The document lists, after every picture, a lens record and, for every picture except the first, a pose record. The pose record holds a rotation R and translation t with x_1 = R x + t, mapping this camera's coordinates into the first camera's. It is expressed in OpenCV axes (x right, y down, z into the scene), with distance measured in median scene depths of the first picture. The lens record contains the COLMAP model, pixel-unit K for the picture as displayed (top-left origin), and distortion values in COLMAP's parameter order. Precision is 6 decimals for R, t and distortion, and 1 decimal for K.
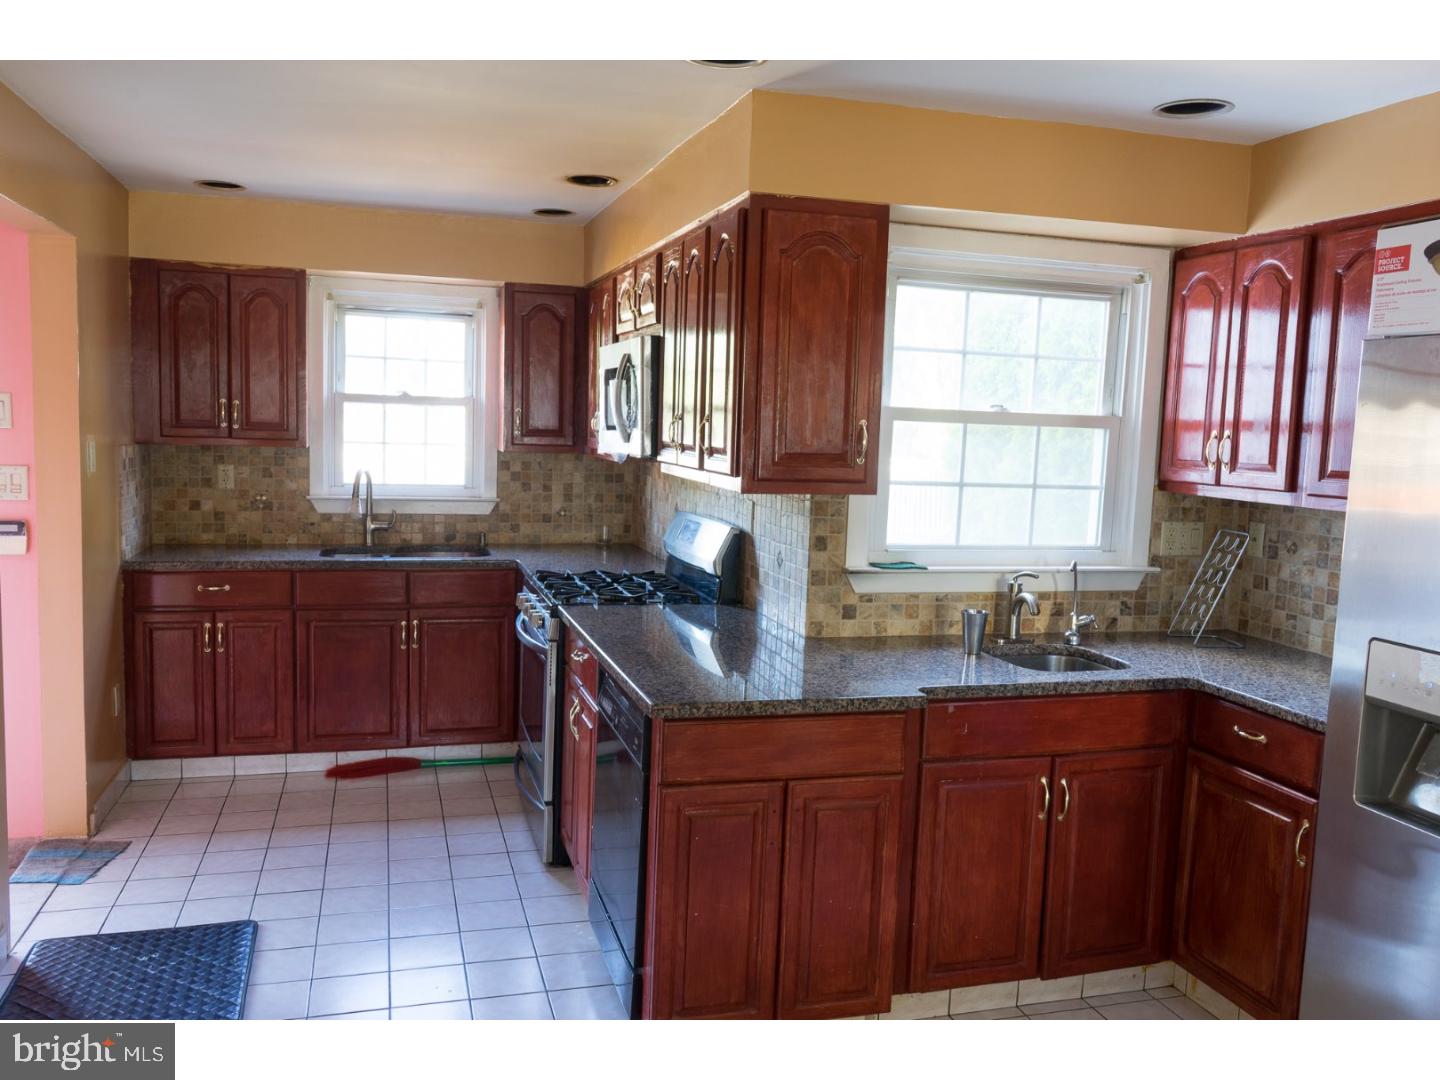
lens RADIAL K [[1154.0, 0, 722.4], [0, 1154.0, 537.1], [0, 0, 1]] dist [-0.020608, 0.023095]
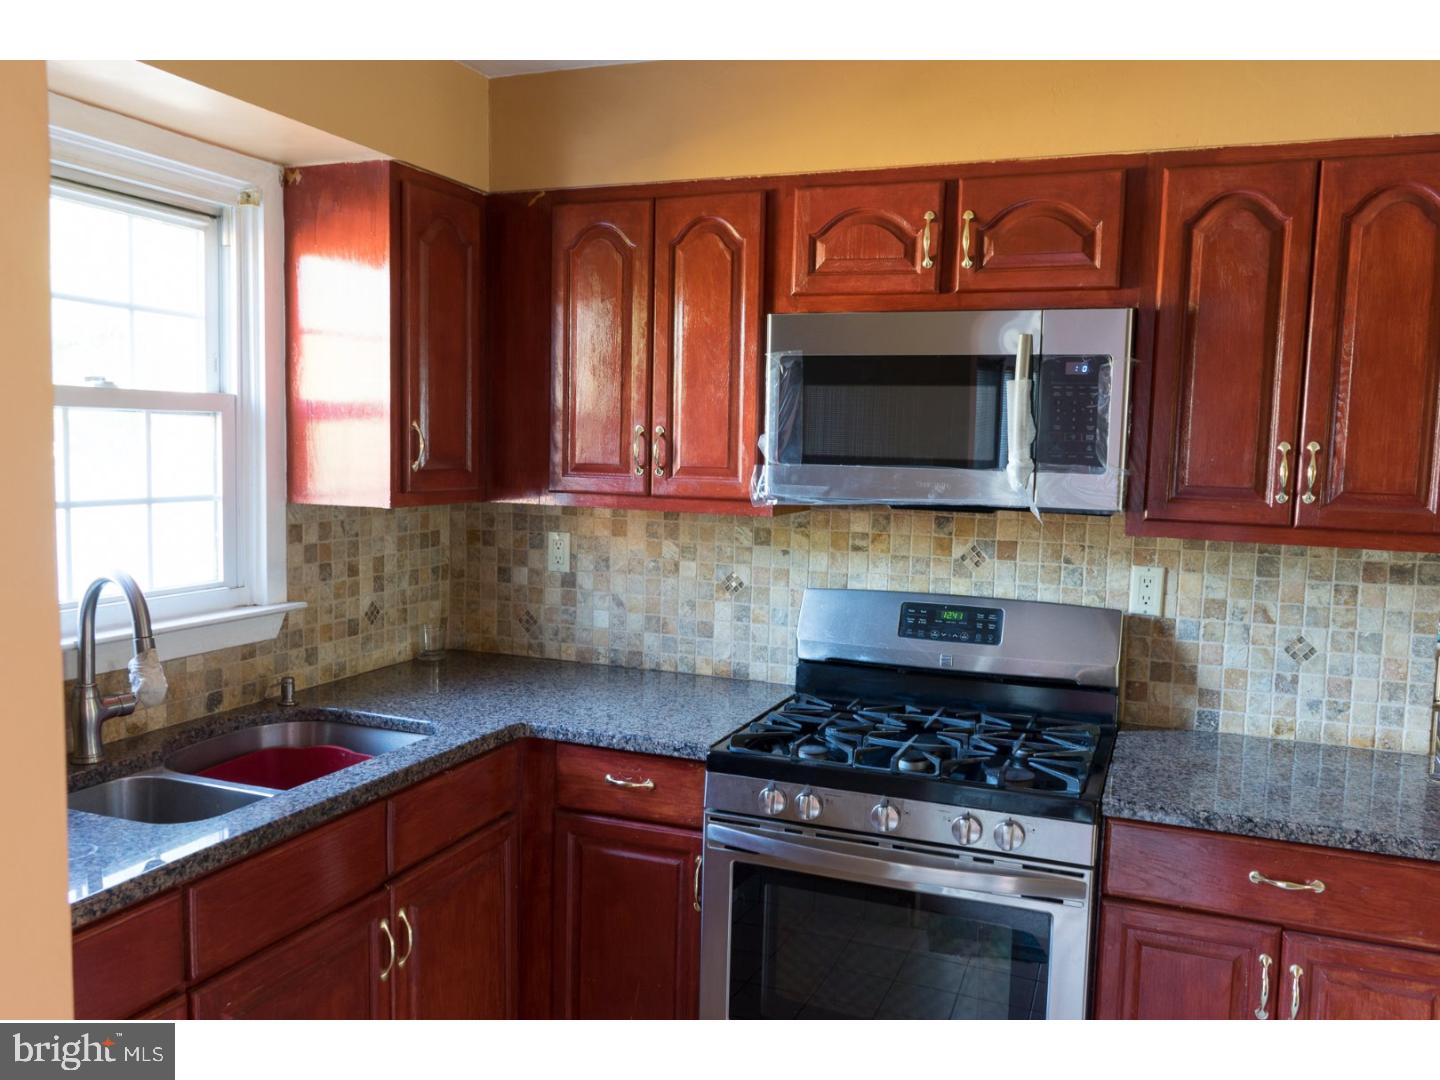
lens RADIAL K [[1154.0, 0, 723.0], [0, 1154.0, 542.8], [0, 0, 1]] dist [-0.020608, 0.023095]
pose [[0.610144, -0.090100, 0.787151, -0.688588], [0.080402, 0.995425, 0.051618, -0.102315], [-0.788201, 0.031794, 0.614597, 0.822202]]
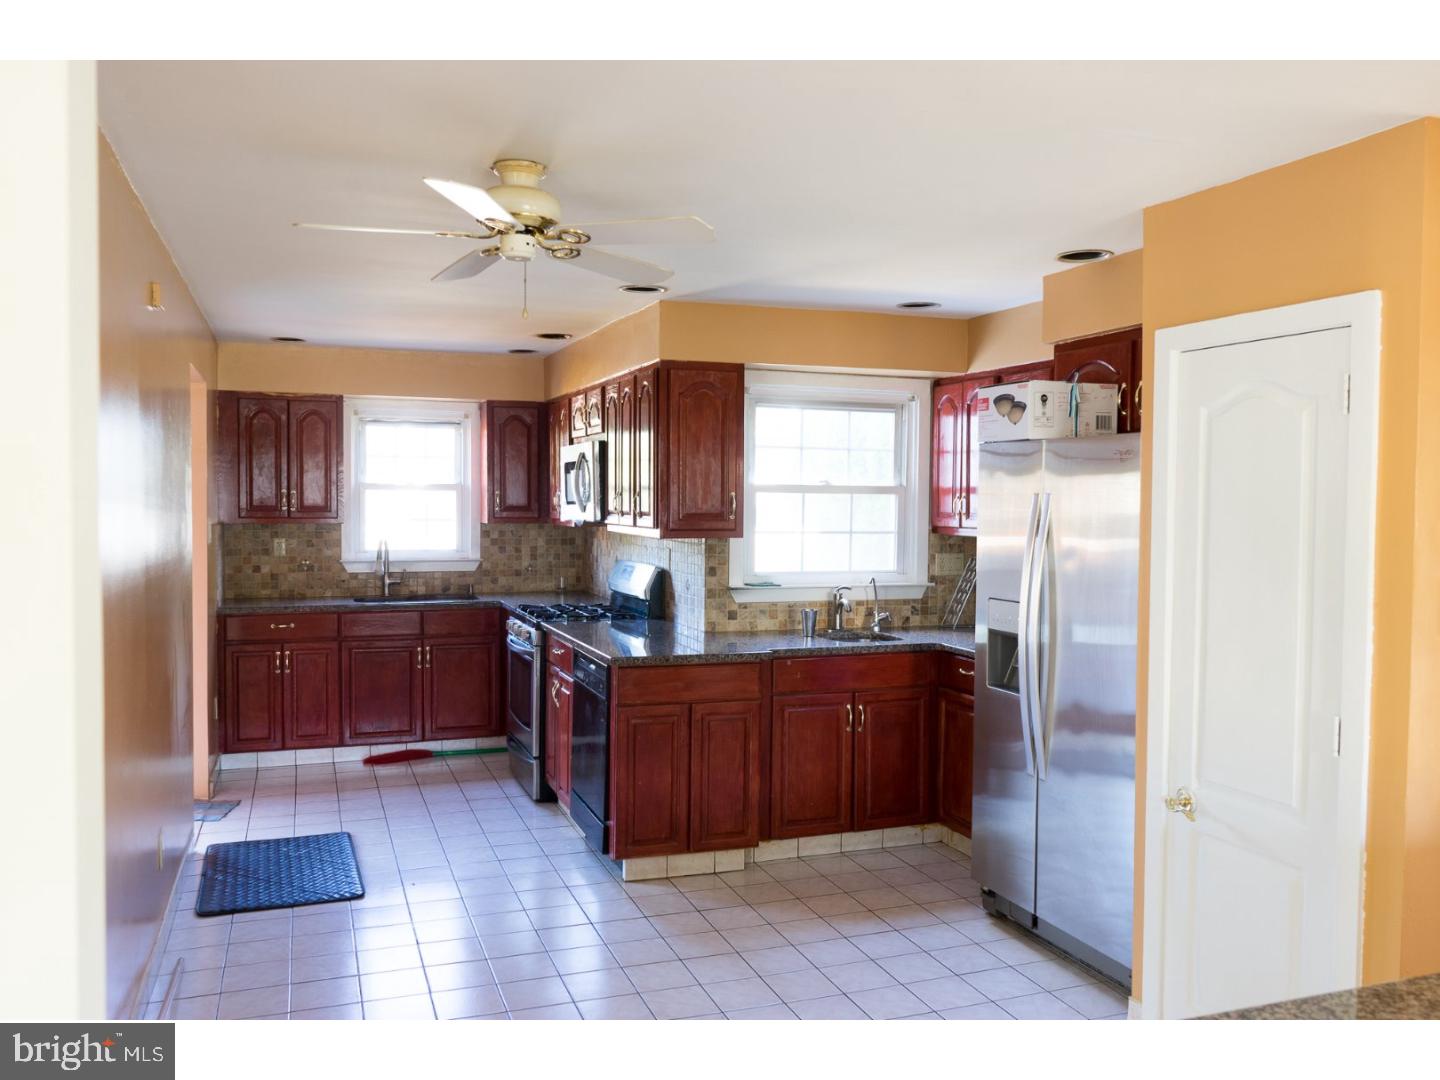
lens RADIAL K [[1154.0, 0, 727.2], [0, 1154.0, 542.8], [0, 0, 1]] dist [-0.020608, 0.023095]
pose [[0.997407, -0.028244, 0.066192, 0.002173], [0.032317, 0.997597, -0.061288, 0.057970], [-0.064302, 0.063268, 0.995923, -0.518779]]
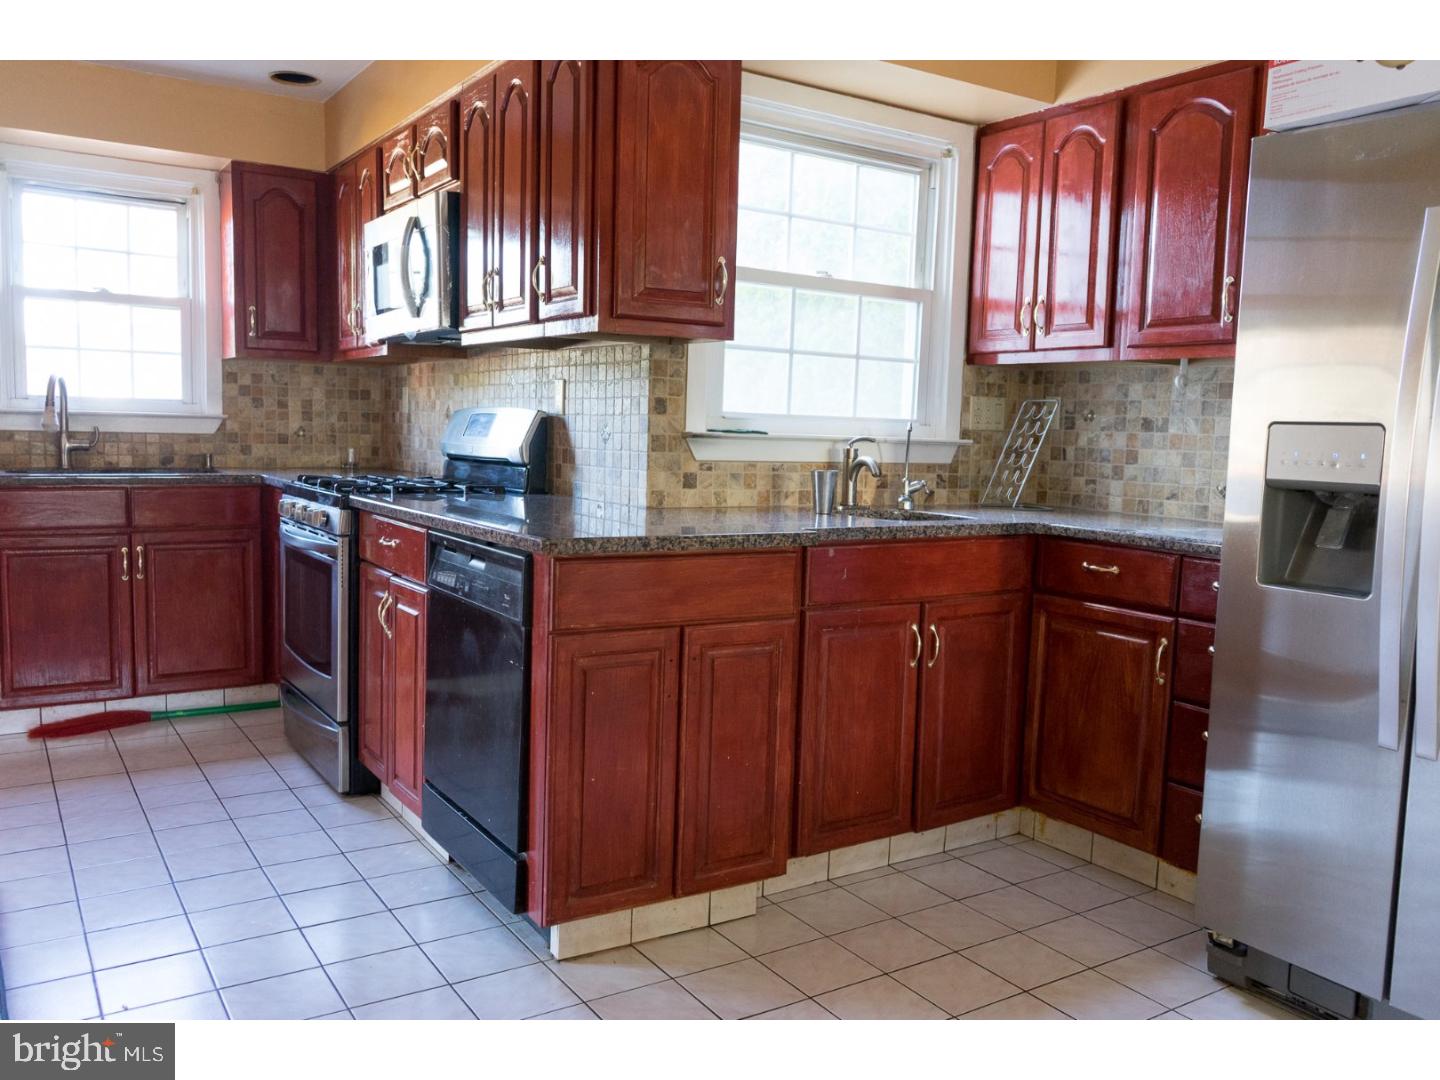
lens RADIAL K [[1154.0, 0, 727.0], [0, 1154.0, 540.0], [0, 0, 1]] dist [-0.020608, 0.023095]
pose [[0.957593, -0.035339, 0.285950, -0.122162], [0.034044, 0.999375, 0.009501, 0.097333], [-0.286107, 0.000637, 0.958197, 0.081734]]
